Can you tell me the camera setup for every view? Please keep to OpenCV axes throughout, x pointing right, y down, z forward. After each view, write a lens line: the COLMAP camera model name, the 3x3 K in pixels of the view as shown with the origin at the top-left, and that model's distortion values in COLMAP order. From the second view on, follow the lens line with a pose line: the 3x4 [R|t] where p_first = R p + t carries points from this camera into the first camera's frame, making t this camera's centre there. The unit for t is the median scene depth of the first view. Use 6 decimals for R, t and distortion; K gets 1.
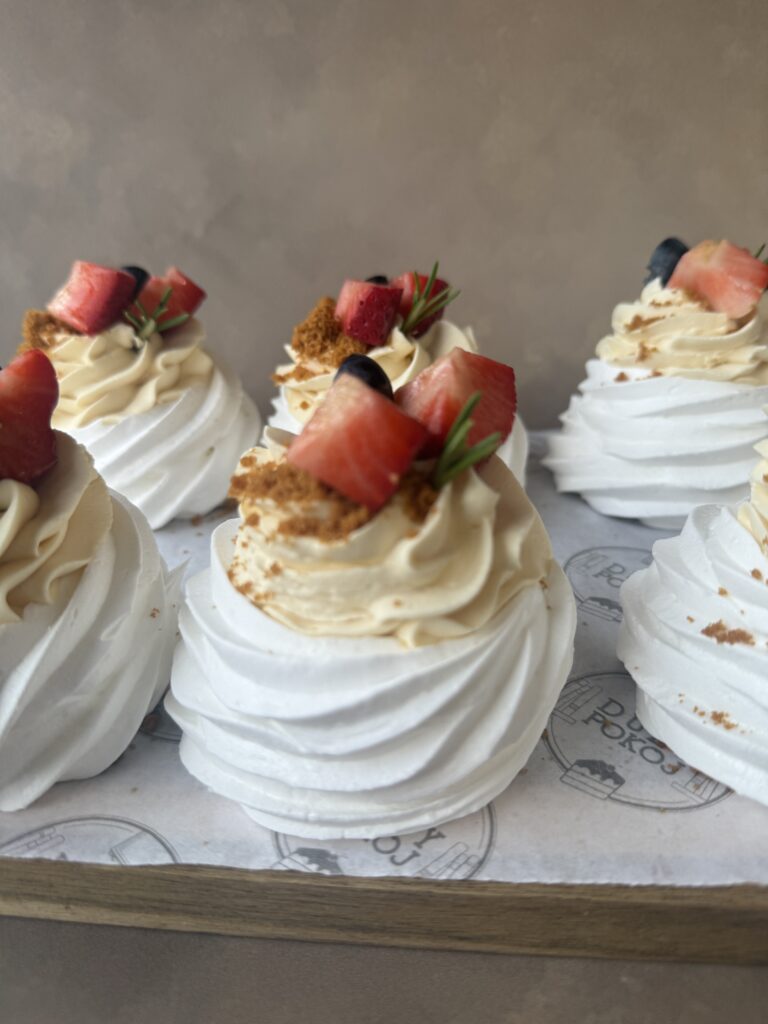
lens RADIAL K [[717.4, 0, 384.9], [0, 717.4, 508.1], [0, 0, 1]] dist [0.100743, -0.249025]
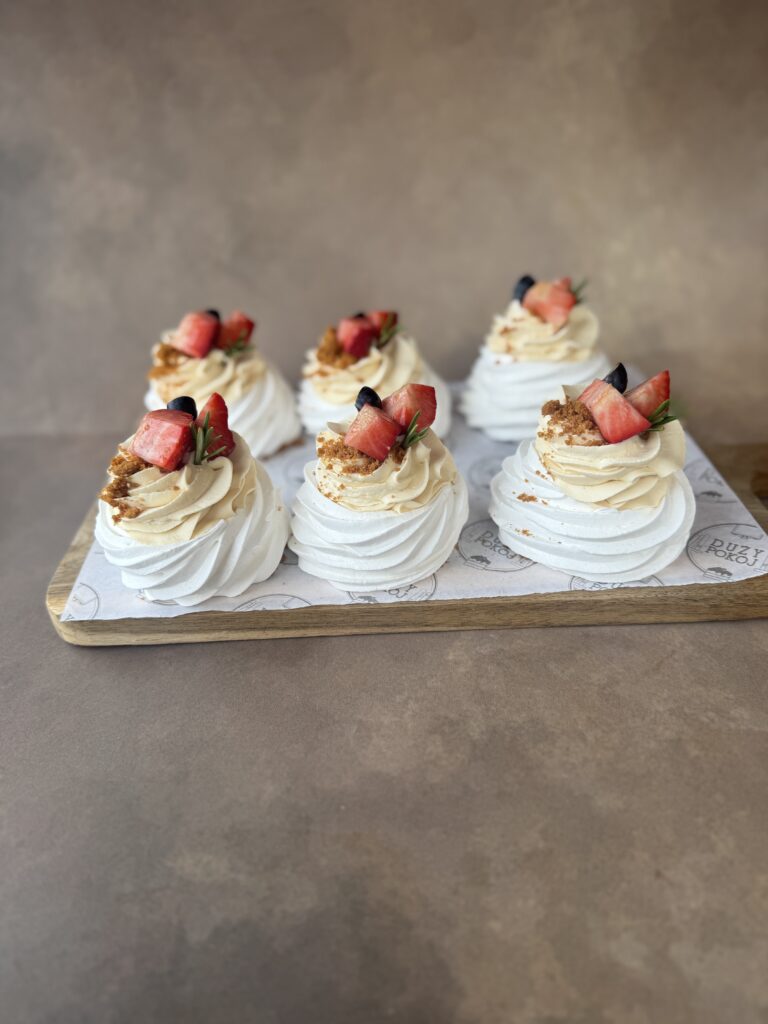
lens RADIAL K [[717.4, 0, 384.9], [0, 717.4, 508.1], [0, 0, 1]] dist [0.100743, -0.249025]
pose [[0.995210, -0.079283, 0.057192, -0.146992], [0.069578, 0.985415, 0.155291, -0.206004], [-0.068670, -0.150568, 0.986212, -1.388695]]
